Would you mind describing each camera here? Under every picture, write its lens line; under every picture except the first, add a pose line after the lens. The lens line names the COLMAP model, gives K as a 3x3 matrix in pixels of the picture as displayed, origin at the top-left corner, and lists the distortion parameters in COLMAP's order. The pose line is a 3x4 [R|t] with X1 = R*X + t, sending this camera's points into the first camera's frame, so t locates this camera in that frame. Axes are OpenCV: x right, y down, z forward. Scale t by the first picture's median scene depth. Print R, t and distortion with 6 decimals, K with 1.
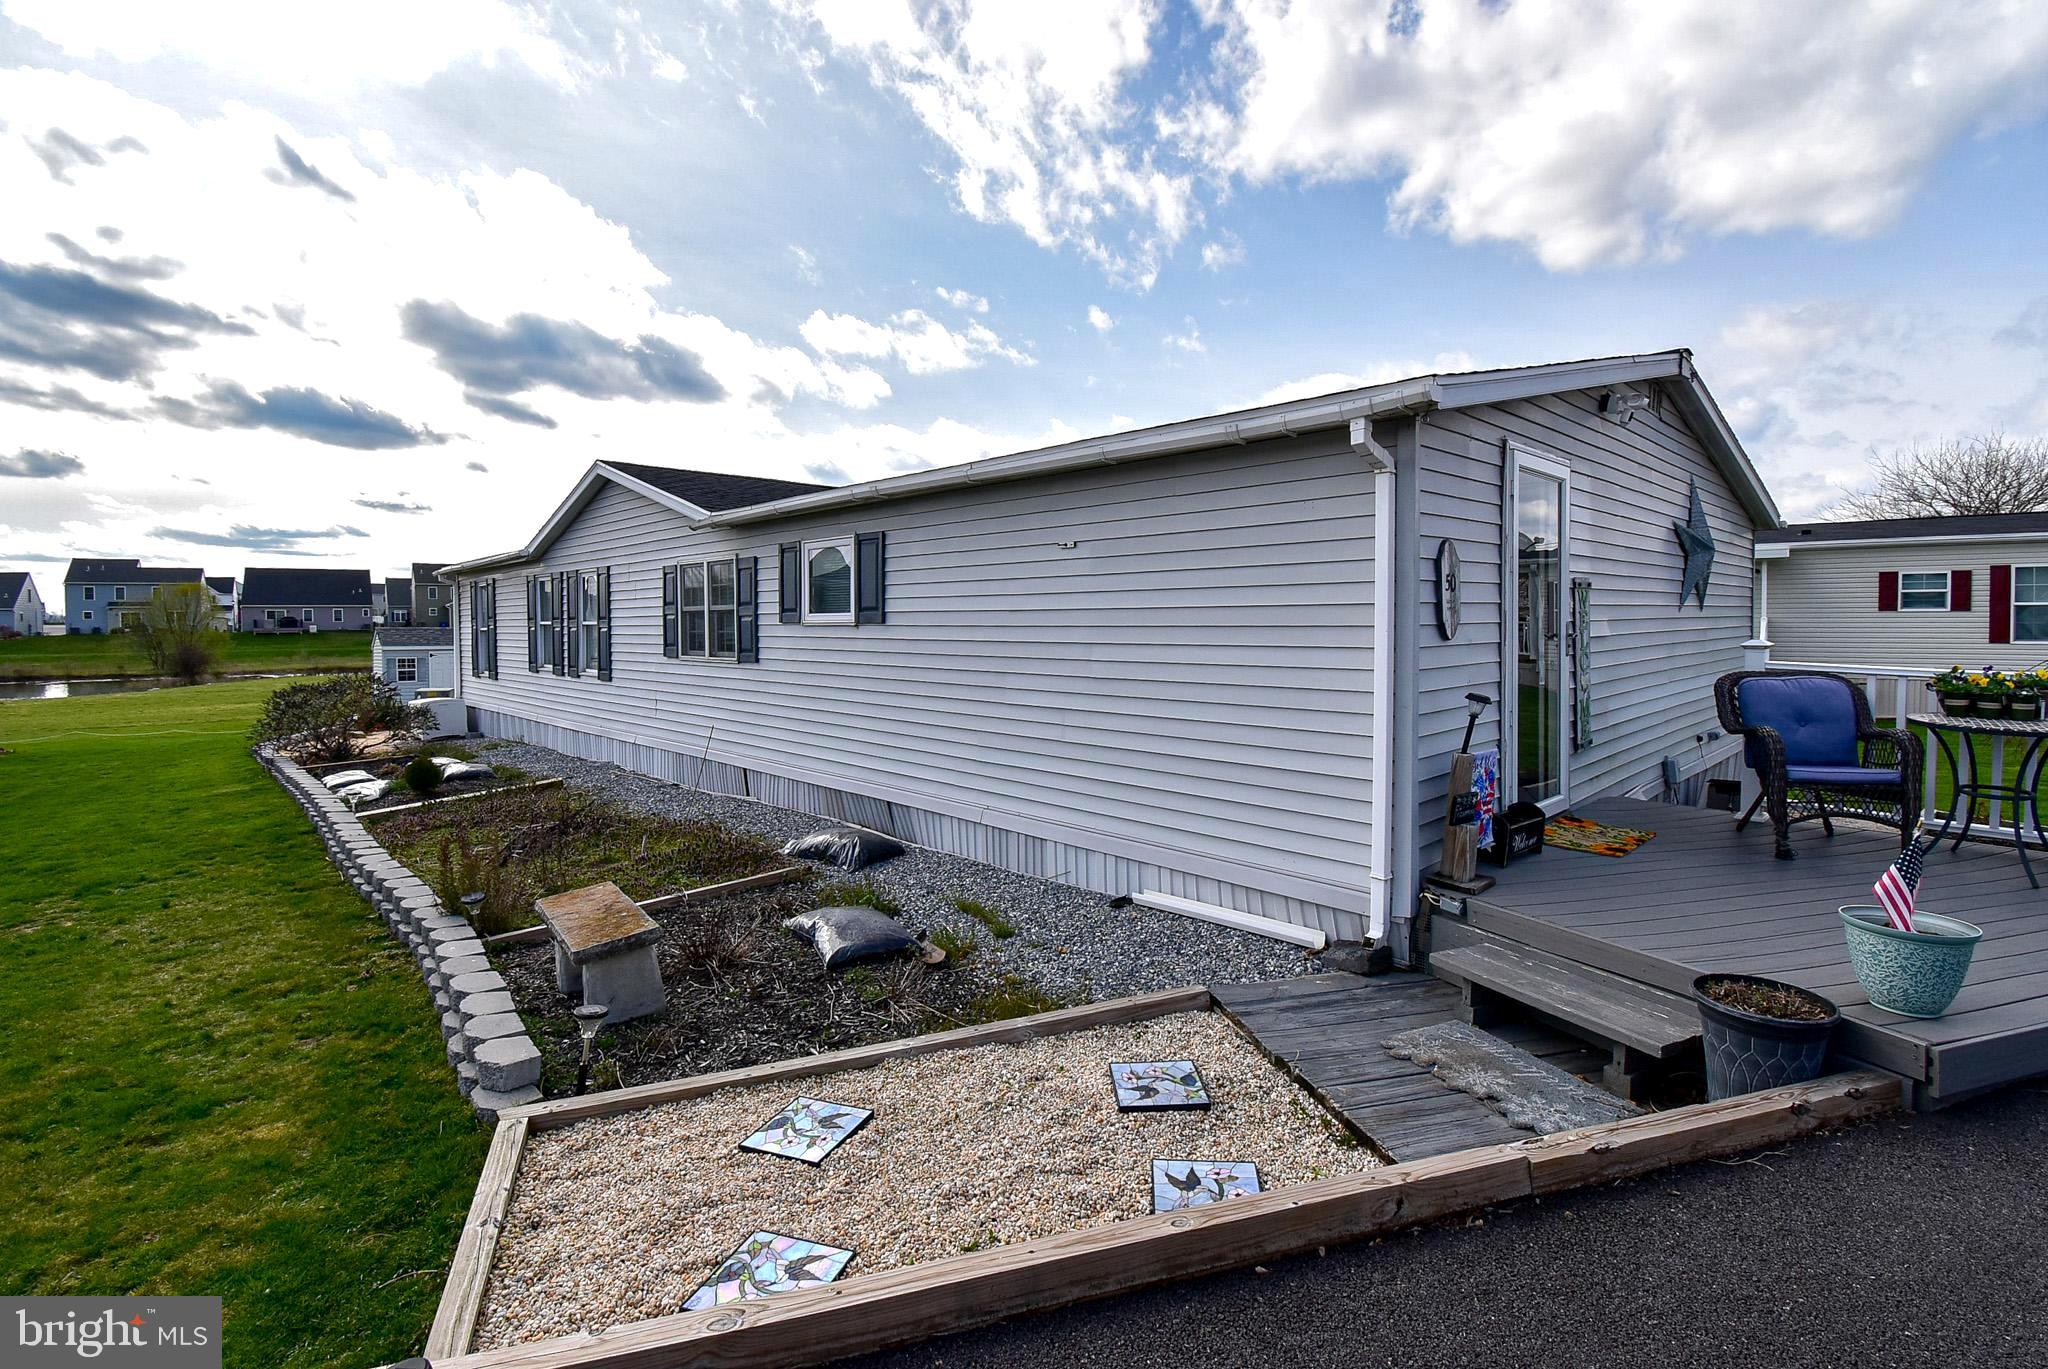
lens RADIAL K [[933.1, 0, 1032.0], [0, 933.1, 631.6], [0, 0, 1]] dist [0.002791, -0.014601]
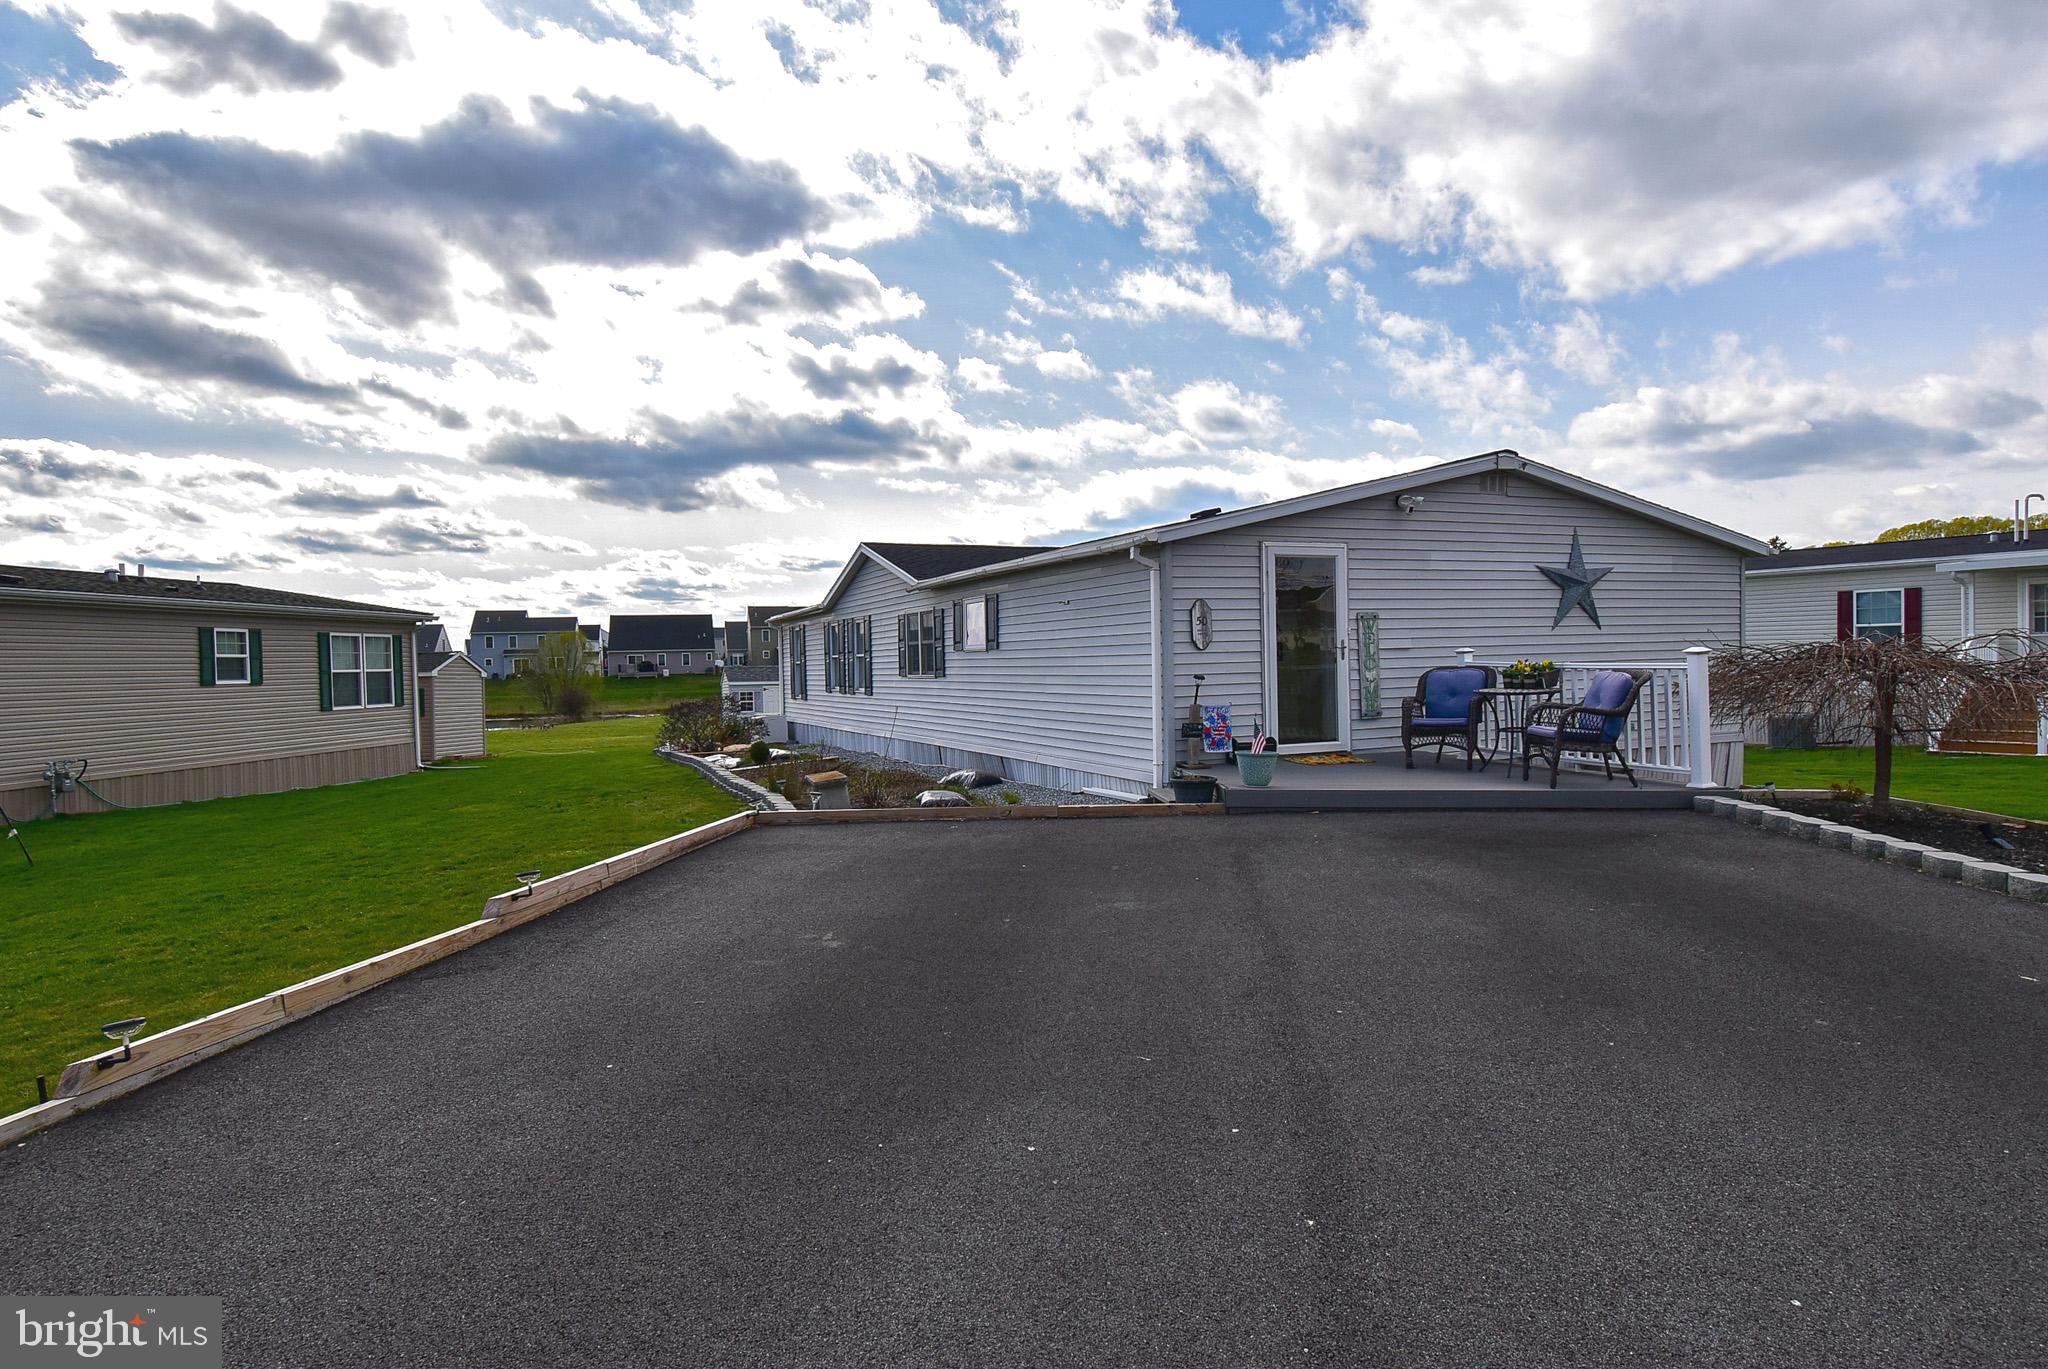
lens RADIAL K [[1138.2, 0, 1023.1], [0, 1138.2, 691.6], [0, 0, 1]] dist [0.023391, -0.000212]
pose [[0.939118, -0.004963, -0.343558, 0.269180], [0.011070, 0.999814, 0.015817, 0.016230], [0.343415, -0.018657, 0.938998, -0.412420]]
